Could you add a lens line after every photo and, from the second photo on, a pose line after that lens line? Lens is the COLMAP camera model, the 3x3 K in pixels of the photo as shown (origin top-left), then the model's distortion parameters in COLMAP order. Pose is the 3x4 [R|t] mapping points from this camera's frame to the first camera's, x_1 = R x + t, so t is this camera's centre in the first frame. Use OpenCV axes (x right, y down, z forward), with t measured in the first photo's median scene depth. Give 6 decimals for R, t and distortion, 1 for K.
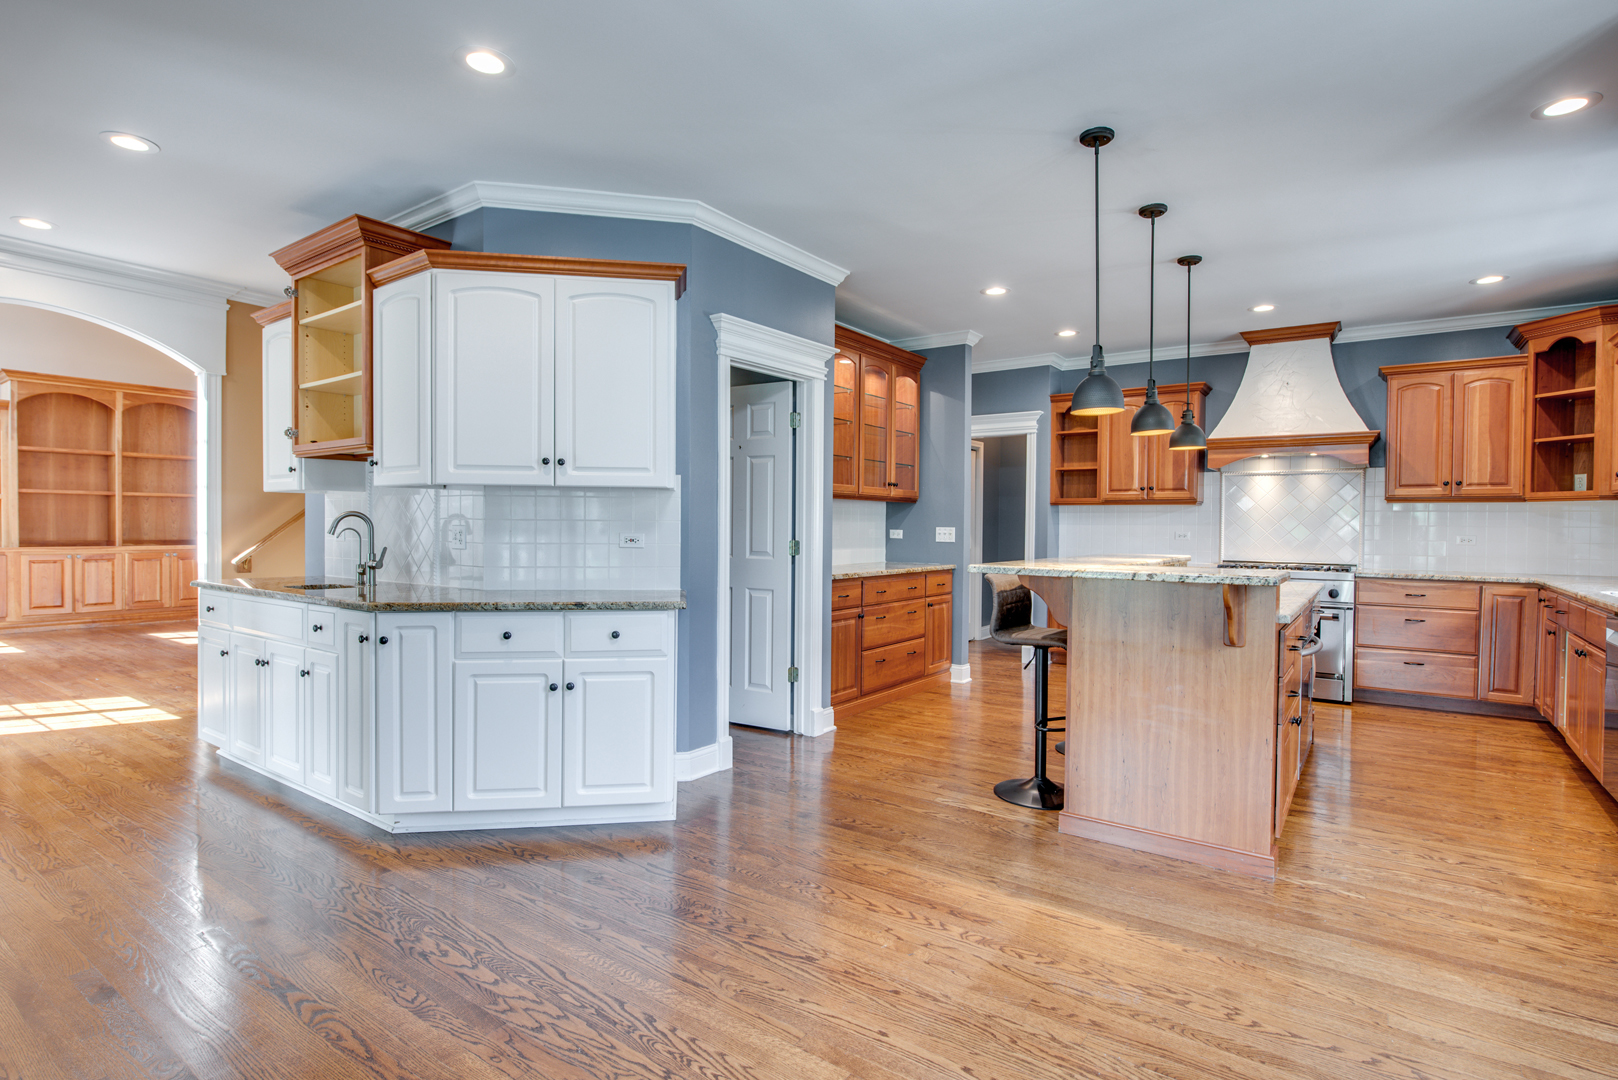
lens RADIAL K [[813.1, 0, 815.7], [0, 813.1, 538.7], [0, 0, 1]] dist [-0.009535, -0.000754]
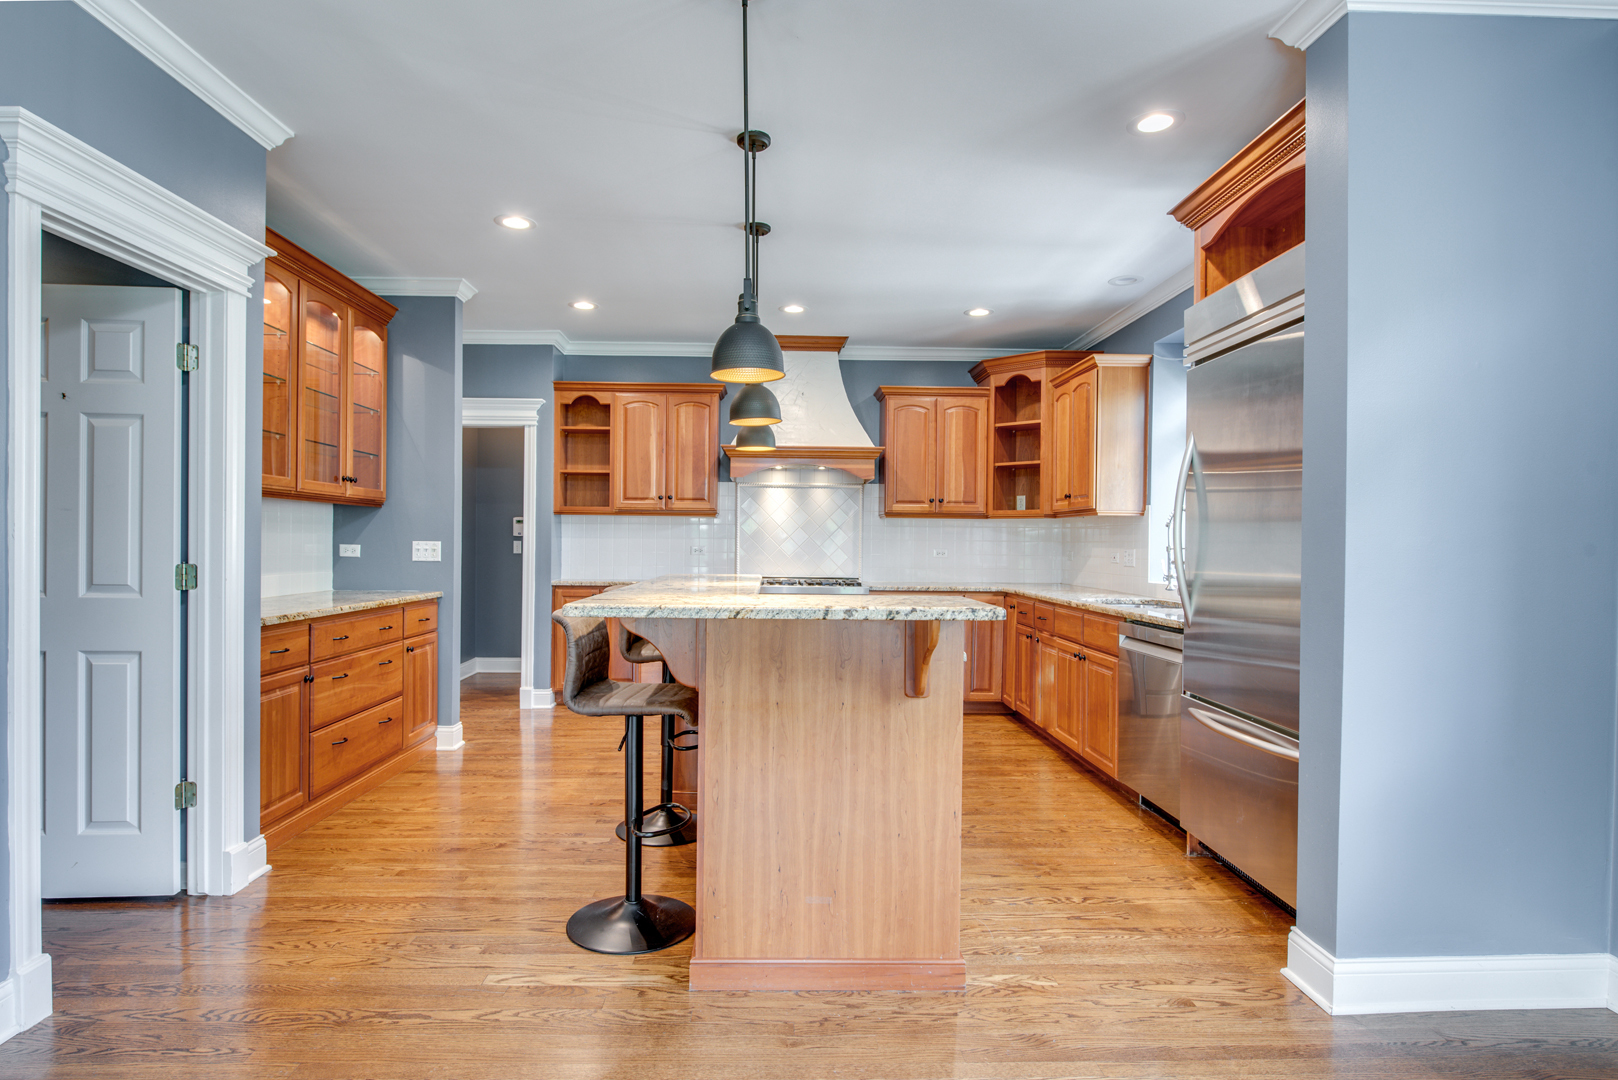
lens RADIAL K [[842.9, 0, 801.9], [0, 842.9, 547.7], [0, 0, 1]] dist [-0.011037, -0.001028]
pose [[0.804073, -0.003845, 0.594518, -0.027733], [0.007335, 0.999967, -0.003453, -0.004124], [-0.594485, 0.007137, 0.804075, 0.251684]]
